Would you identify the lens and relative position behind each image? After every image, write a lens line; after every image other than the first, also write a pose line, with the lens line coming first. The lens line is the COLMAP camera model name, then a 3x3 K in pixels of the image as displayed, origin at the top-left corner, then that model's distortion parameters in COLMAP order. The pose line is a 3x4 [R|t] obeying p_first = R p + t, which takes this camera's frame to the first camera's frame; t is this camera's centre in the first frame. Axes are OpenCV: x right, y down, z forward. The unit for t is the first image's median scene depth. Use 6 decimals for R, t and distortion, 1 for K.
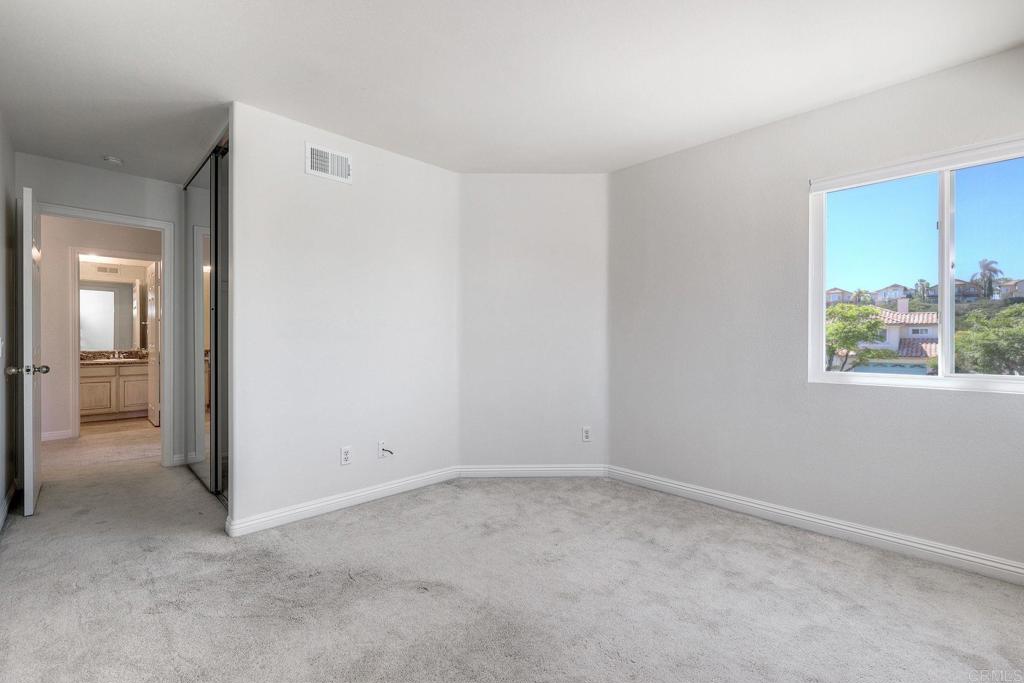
lens RADIAL K [[455.7, 0, 513.6], [0, 455.7, 342.3], [0, 0, 1]] dist [0.007847, -0.000830]
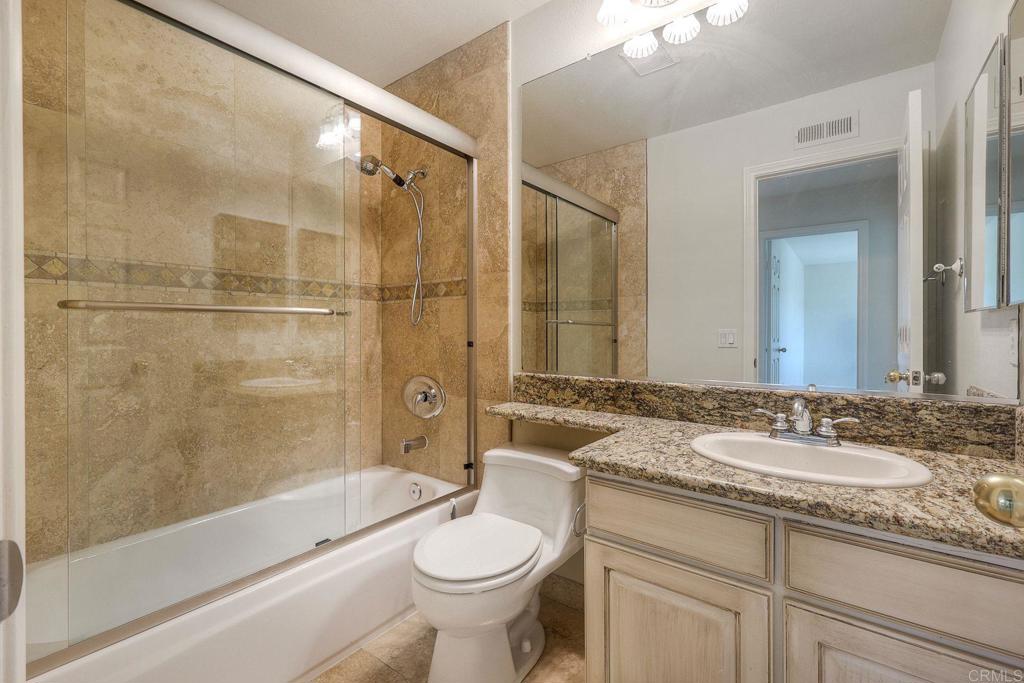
lens RADIAL K [[455.7, 0, 512.0], [0, 455.7, 335.7], [0, 0, 1]] dist [0.007847, -0.000830]
pose [[0.165209, -0.001493, -0.986257, -0.730795], [0.002526, 0.999996, -0.001091, -0.006774], [0.986255, -0.002311, 0.165212, 0.888070]]
